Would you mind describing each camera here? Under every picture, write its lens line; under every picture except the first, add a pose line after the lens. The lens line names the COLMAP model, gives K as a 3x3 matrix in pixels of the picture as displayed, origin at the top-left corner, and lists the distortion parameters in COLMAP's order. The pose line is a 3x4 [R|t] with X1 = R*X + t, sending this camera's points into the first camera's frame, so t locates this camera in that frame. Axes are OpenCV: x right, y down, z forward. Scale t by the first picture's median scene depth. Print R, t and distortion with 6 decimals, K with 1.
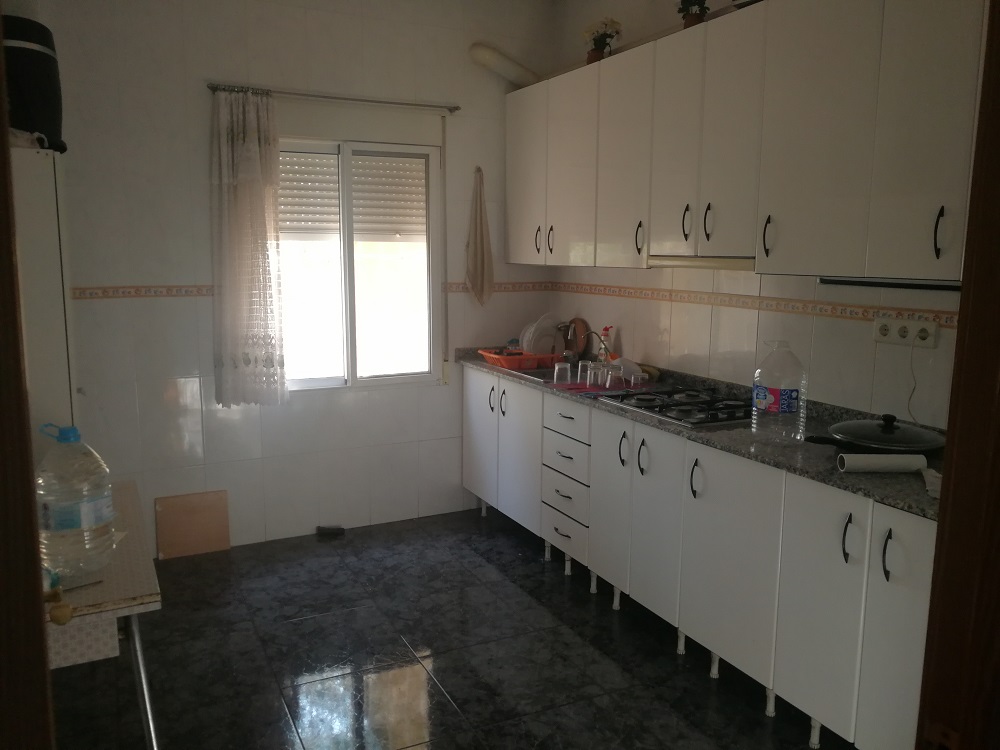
lens RADIAL K [[785.1, 0, 500.0], [0, 785.1, 375.0], [0, 0, 1]] dist [0.003902, -0.009977]
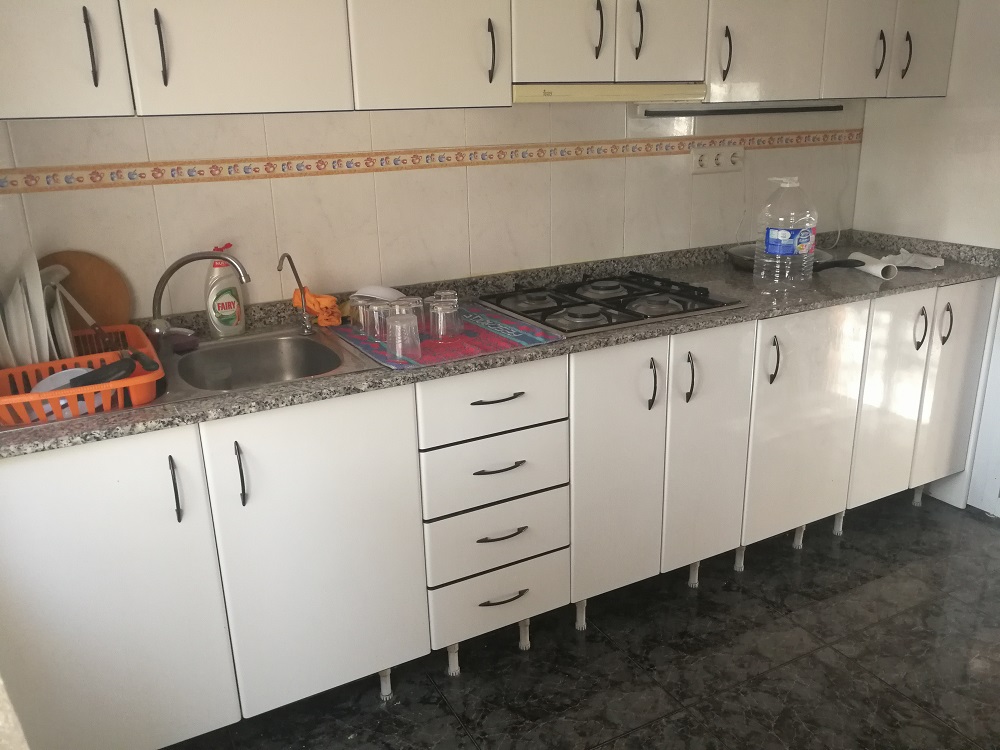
lens RADIAL K [[889.8, 0, 500.0], [0, 889.8, 375.0], [0, 0, 1]] dist [0.009360, 0.002765]
pose [[-0.048132, -0.319300, 0.946431, -0.554773], [0.165823, 0.931826, 0.322806, -0.182370], [-0.984980, 0.172478, 0.008097, 1.123897]]
